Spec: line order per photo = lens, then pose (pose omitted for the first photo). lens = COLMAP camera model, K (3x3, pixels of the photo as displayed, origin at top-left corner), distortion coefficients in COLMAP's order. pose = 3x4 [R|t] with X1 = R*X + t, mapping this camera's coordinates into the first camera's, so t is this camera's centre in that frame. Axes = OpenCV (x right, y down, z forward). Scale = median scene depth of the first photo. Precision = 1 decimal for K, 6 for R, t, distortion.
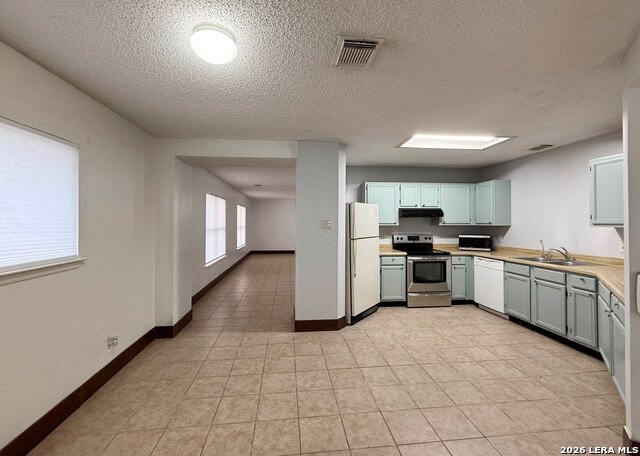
lens RADIAL K [[267.4, 0, 307.2], [0, 267.4, 219.4], [0, 0, 1]] dist [0.000431, 0.000066]
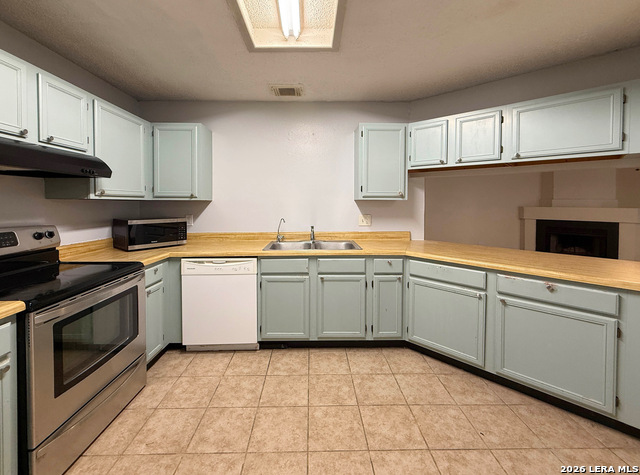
lens RADIAL K [[259.6, 0, 332.7], [0, 259.6, 208.2], [0, 0, 1]] dist [-0.002046, -0.000300]
pose [[0.034177, -0.023059, 0.999150, 0.161151], [-0.012309, 0.999648, 0.023492, 0.028755], [-0.999340, -0.013101, 0.033881, 0.826010]]
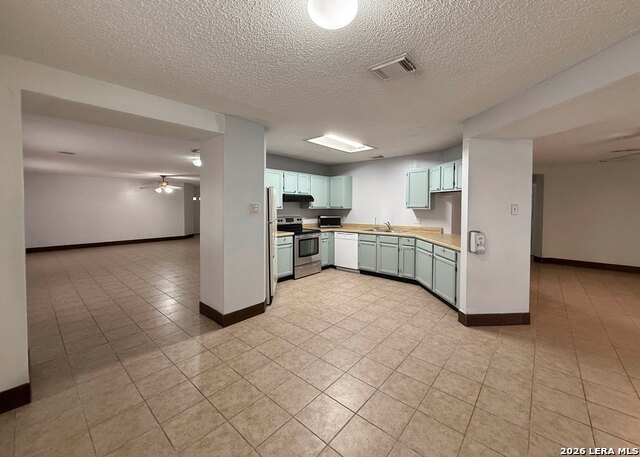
lens RADIAL K [[254.8, 0, 321.4], [0, 254.8, 213.1], [0, 0, 1]] dist [0.000567, 0.000170]
pose [[0.734452, -0.019044, 0.678394, -0.339636], [-0.007238, 0.999330, 0.035889, -0.000160], [-0.678622, -0.031269, 0.733822, 0.137342]]
